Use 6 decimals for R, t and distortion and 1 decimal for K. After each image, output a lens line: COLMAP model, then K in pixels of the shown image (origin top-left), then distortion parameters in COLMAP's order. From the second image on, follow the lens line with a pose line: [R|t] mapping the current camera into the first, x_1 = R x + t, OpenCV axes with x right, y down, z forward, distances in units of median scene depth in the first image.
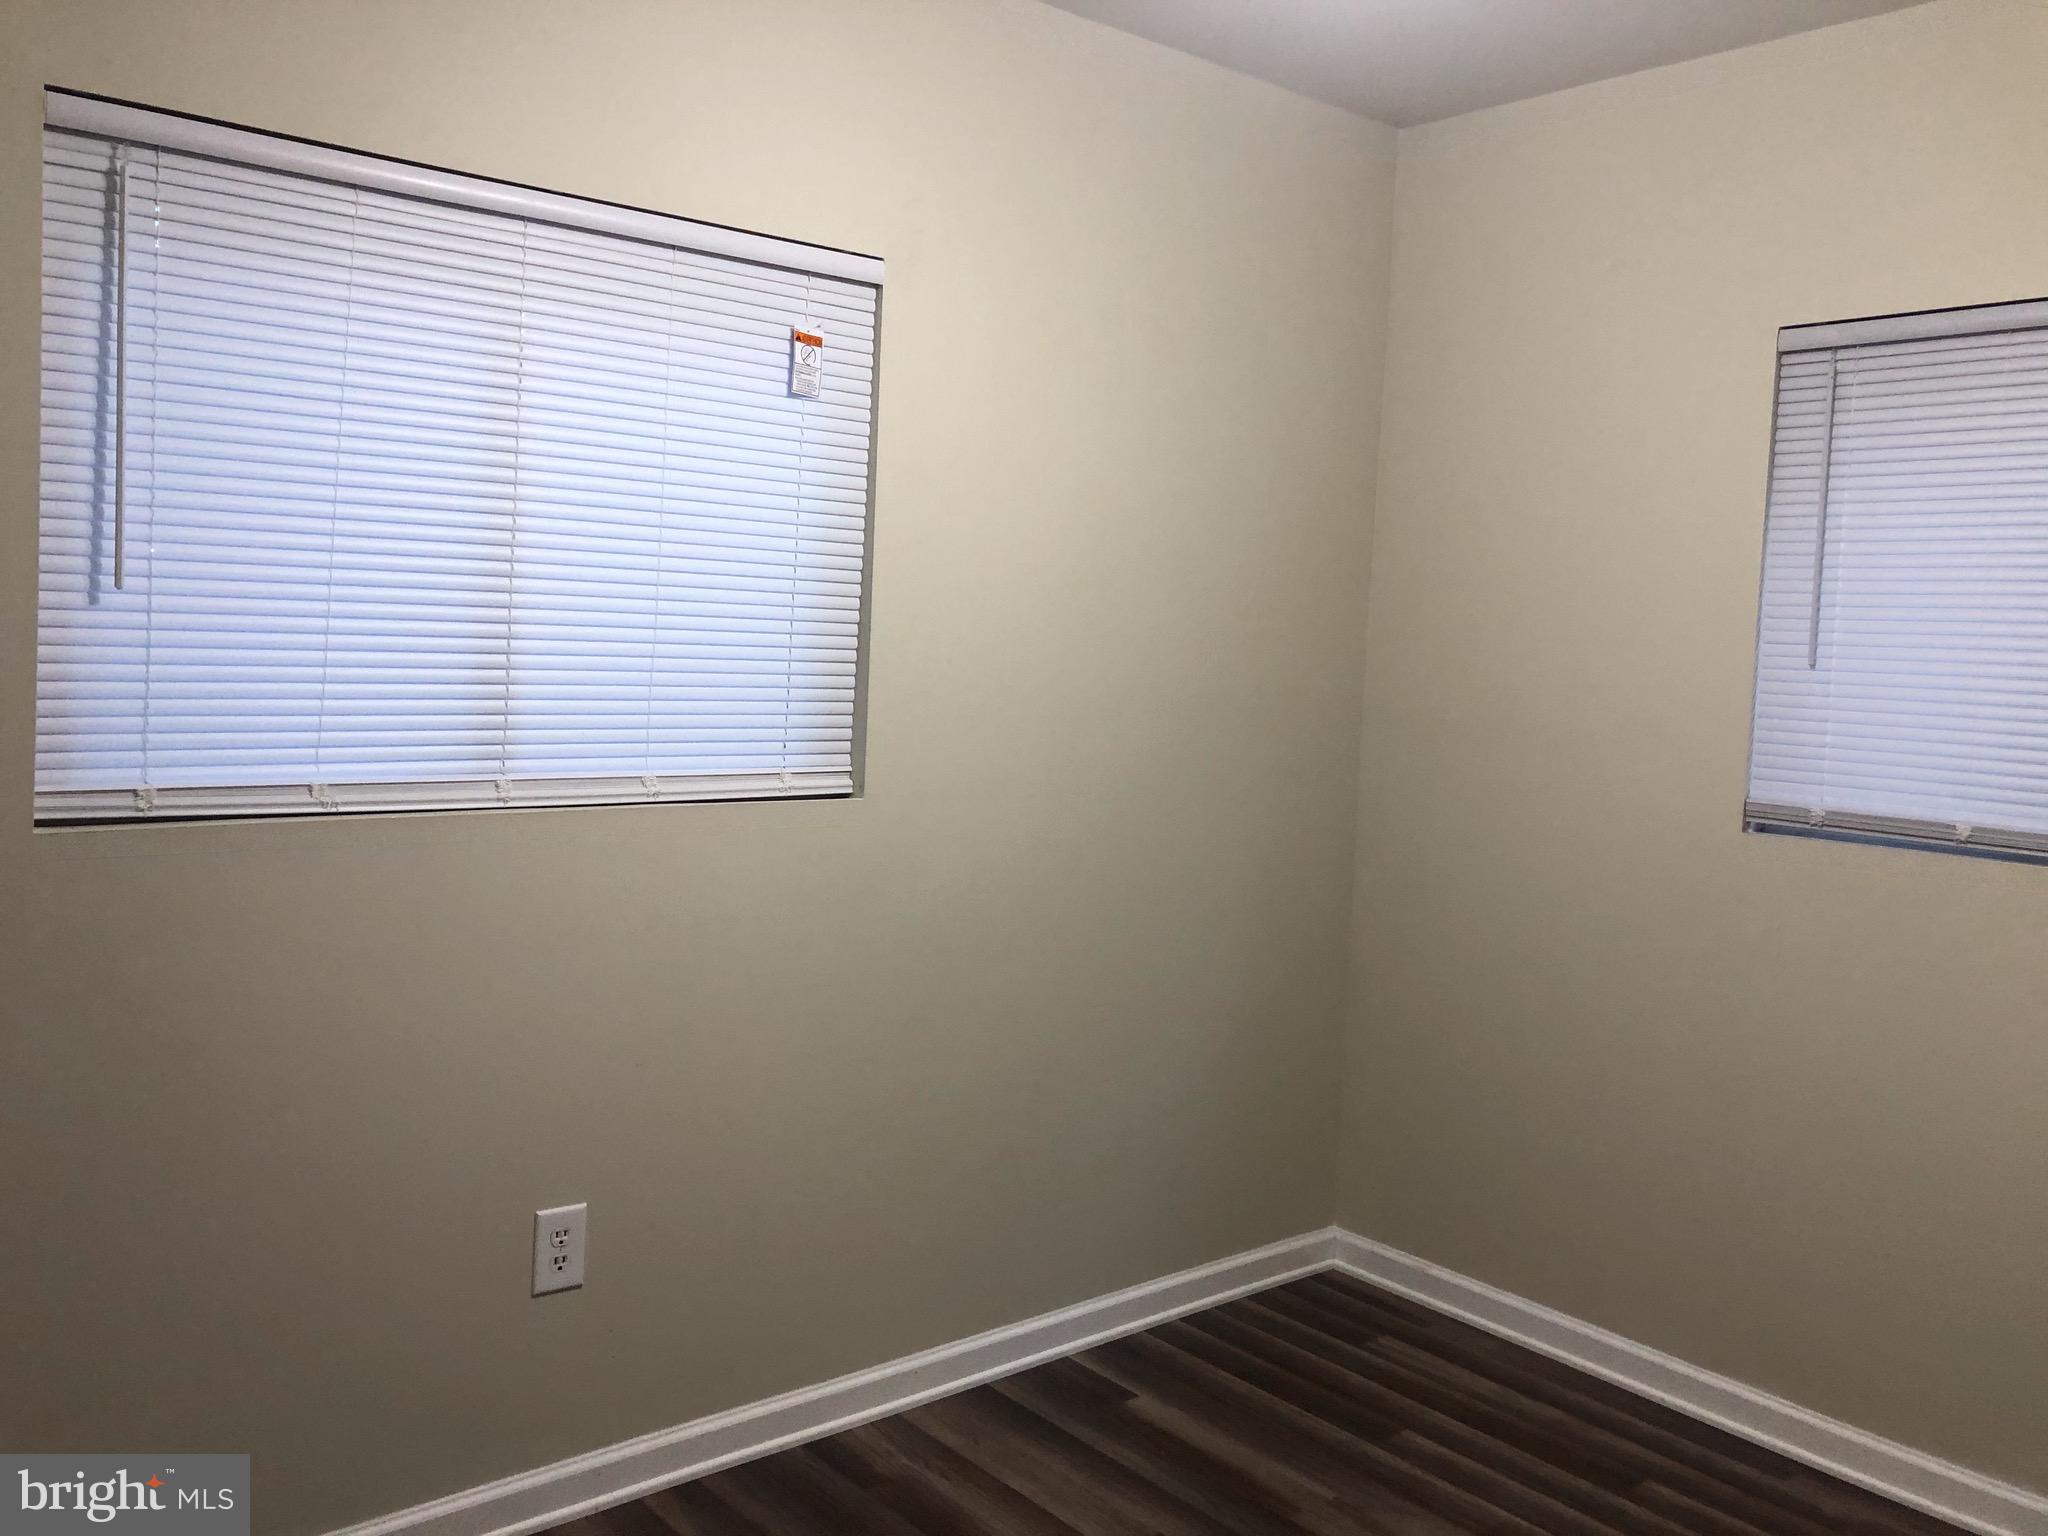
lens RADIAL K [[1679.2, 0, 1038.1], [0, 1679.2, 757.5], [0, 0, 1]] dist [0.028612, -0.010222]
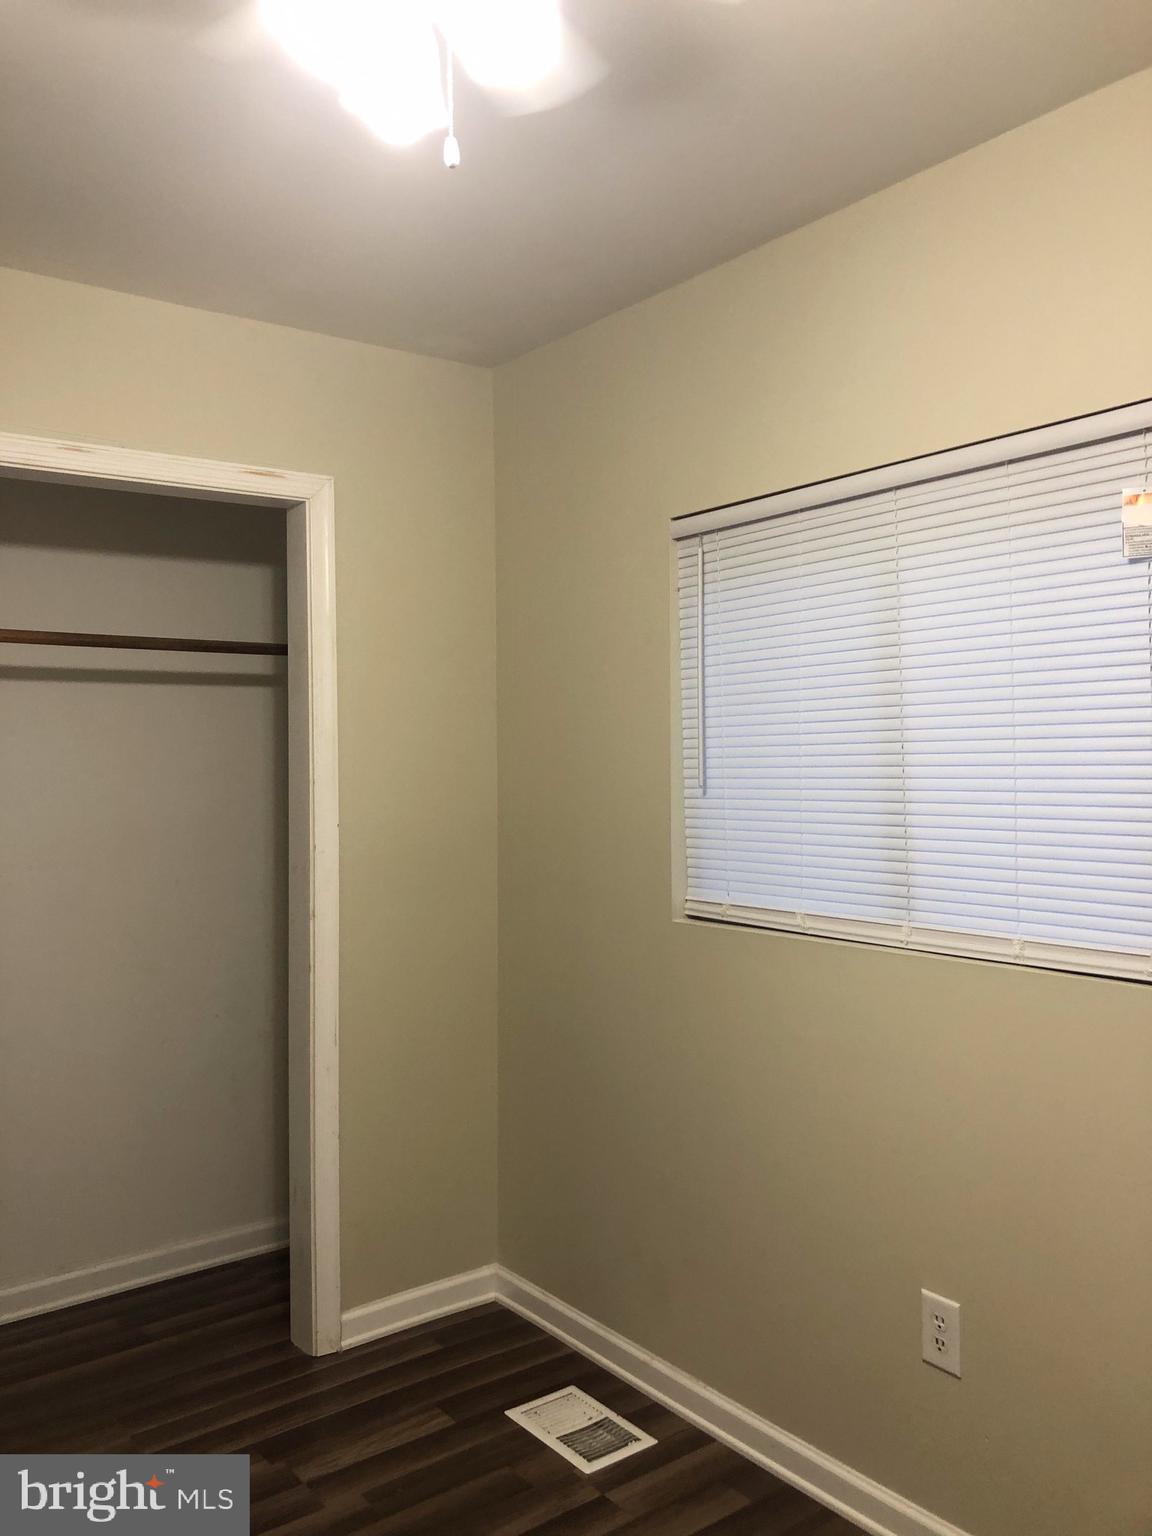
lens RADIAL K [[1259.4, 0, 572.5], [0, 1259.4, 764.8], [0, 0, 1]] dist [0.028612, -0.010222]
pose [[-0.045837, -0.028315, -0.998548, 0.544329], [-0.057852, 0.997996, -0.025643, -0.058152], [0.997272, 0.056592, -0.047383, 0.666554]]
